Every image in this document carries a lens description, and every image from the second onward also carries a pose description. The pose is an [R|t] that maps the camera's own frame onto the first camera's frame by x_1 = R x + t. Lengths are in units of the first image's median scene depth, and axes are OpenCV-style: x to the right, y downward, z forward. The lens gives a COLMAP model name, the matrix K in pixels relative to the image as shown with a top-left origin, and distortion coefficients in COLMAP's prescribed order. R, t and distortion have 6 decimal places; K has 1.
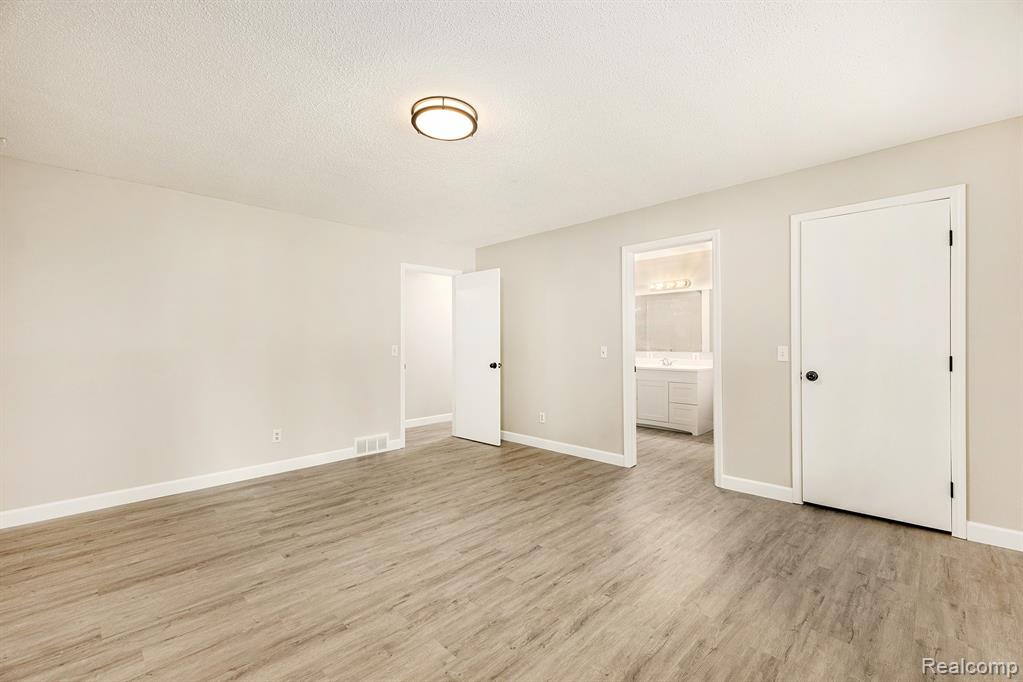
lens RADIAL K [[441.9, 0, 509.8], [0, 441.9, 341.8], [0, 0, 1]] dist [0.002971, 0.000152]
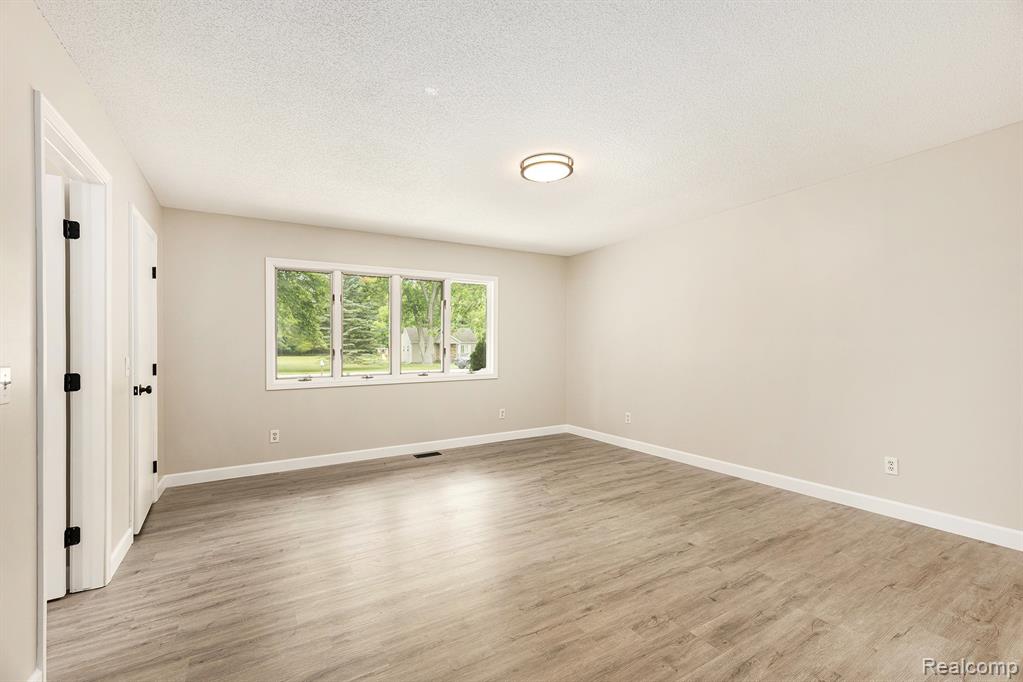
lens RADIAL K [[441.9, 0, 513.7], [0, 441.9, 344.7], [0, 0, 1]] dist [0.002971, 0.000152]
pose [[-0.970968, 0.016863, 0.238613, -0.315083], [0.015217, 0.999846, -0.008739, 0.005084], [-0.238724, -0.004854, -0.971075, 1.918567]]
